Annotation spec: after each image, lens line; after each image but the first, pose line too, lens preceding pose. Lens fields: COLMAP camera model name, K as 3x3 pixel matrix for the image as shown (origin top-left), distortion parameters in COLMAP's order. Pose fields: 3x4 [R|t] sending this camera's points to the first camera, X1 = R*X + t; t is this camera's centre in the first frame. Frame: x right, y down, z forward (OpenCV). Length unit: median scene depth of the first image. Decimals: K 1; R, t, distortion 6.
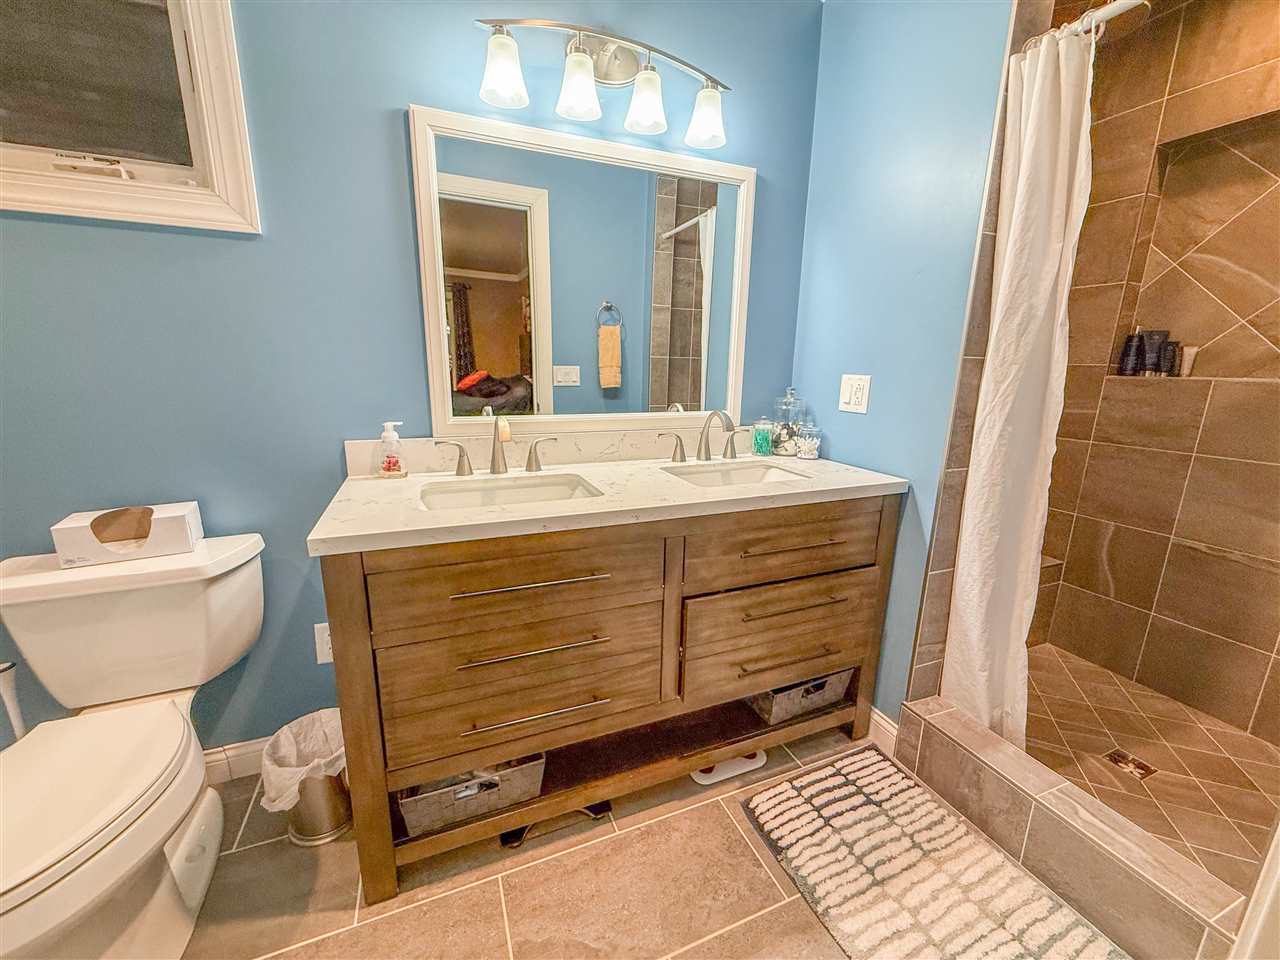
lens RADIAL K [[506.8, 0, 637.8], [0, 506.8, 480.2], [0, 0, 1]] dist [-0.000026, -0.000167]
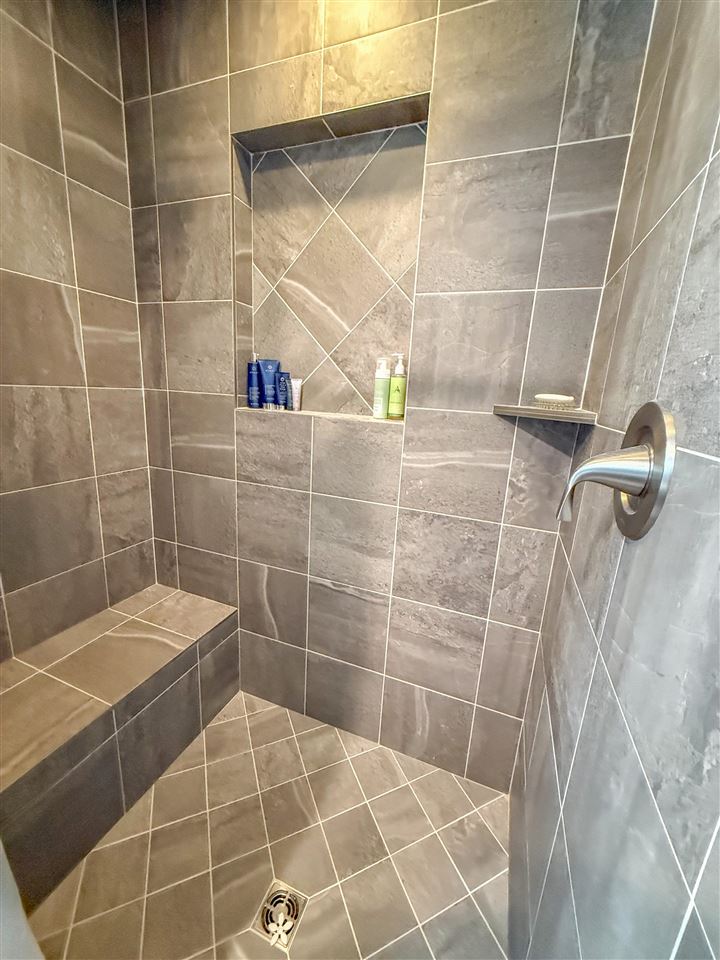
lens RADIAL K [[382.4, 0, 360.0], [0, 382.4, 480.0], [0, 0, 1]] dist [0.002184, 0.000087]
pose [[0.684312, -0.144478, 0.714733, 0.618414], [0.118353, 0.989185, 0.086641, -0.121060], [-0.719521, 0.025301, 0.694010, 0.409357]]
